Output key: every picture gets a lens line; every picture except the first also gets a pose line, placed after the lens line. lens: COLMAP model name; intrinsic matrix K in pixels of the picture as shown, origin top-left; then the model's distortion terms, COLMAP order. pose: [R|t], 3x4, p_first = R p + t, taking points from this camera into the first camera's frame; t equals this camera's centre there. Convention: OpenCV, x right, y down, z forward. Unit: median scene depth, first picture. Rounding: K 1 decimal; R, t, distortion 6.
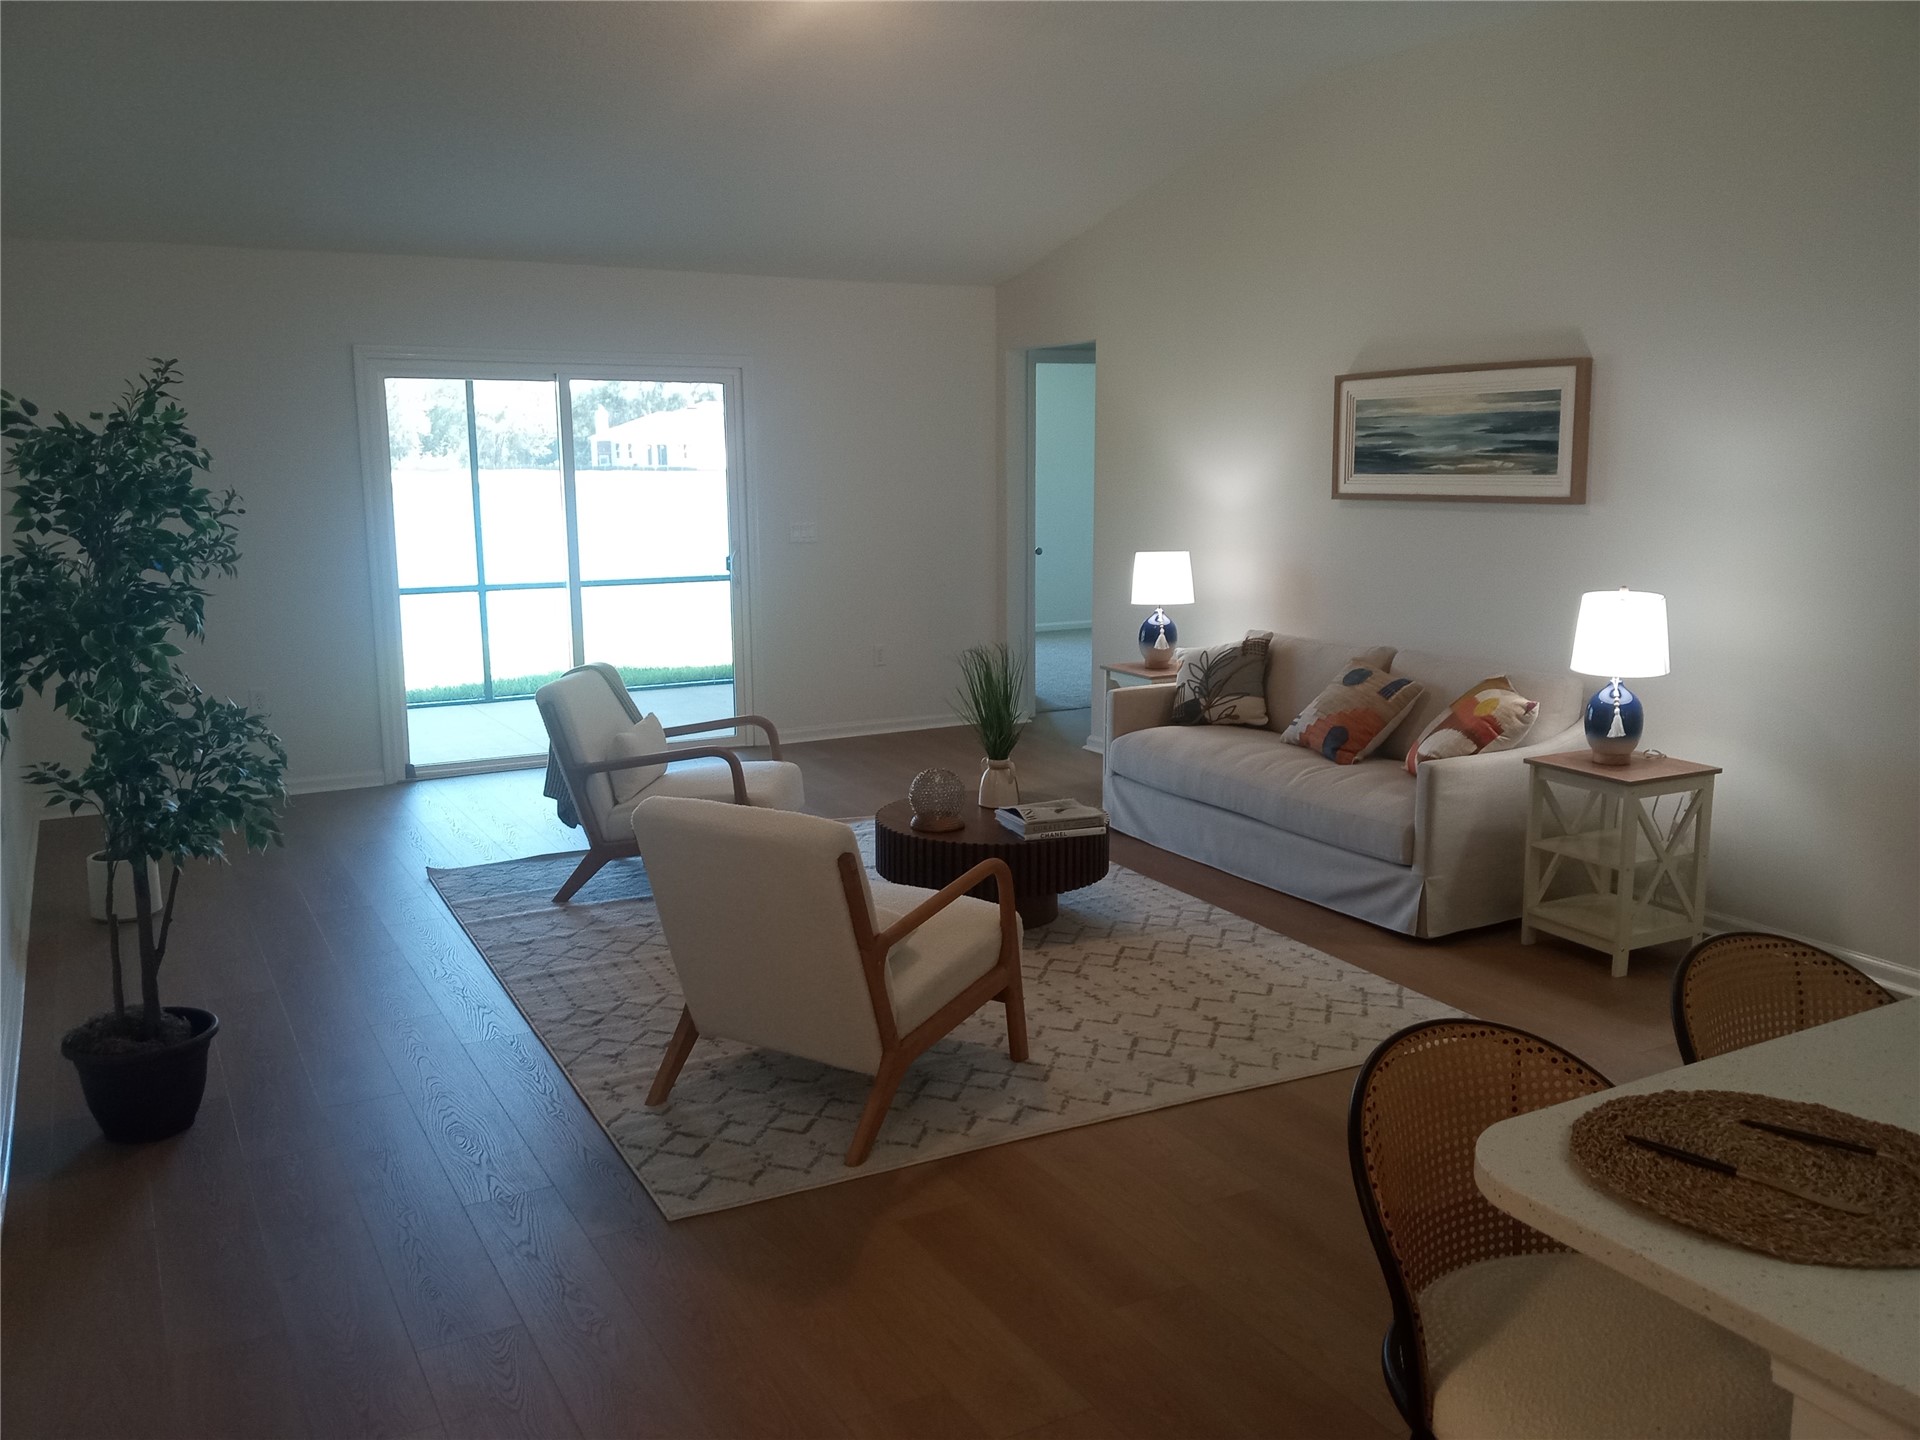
lens RADIAL K [[1565.5, 0, 947.9], [0, 1565.5, 725.3], [0, 0, 1]] dist [0.049911, -0.007343]
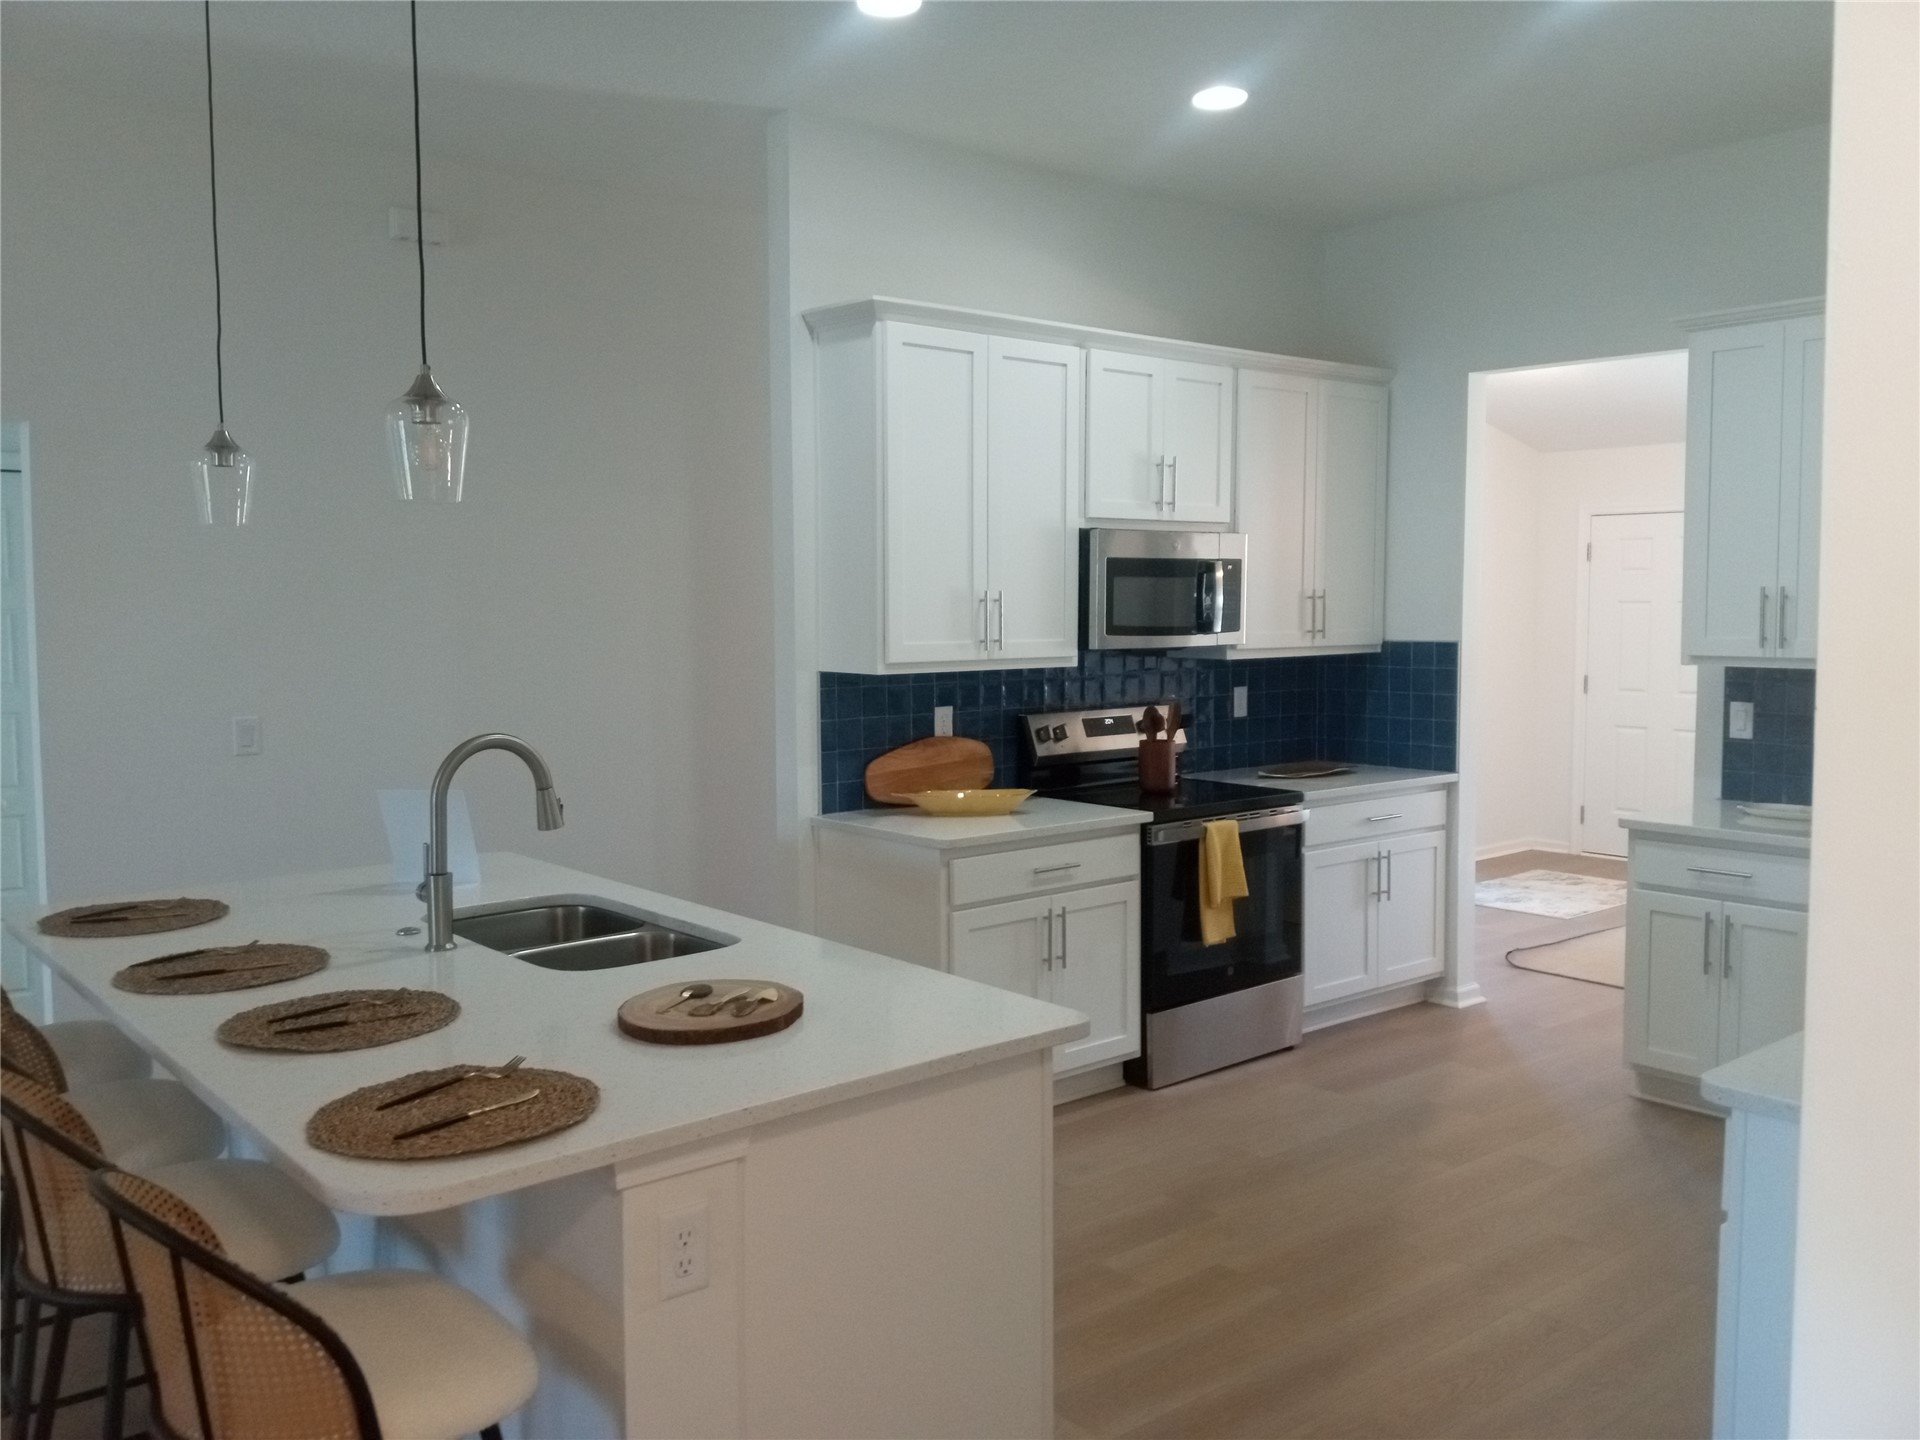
lens RADIAL K [[1565.5, 0, 959.3], [0, 1565.5, 718.4], [0, 0, 1]] dist [0.049911, -0.007343]
pose [[-0.201737, -0.066336, 0.977191, -0.879789], [0.170796, 0.980034, 0.101789, -0.124864], [-0.964433, 0.187435, -0.186379, 0.720277]]
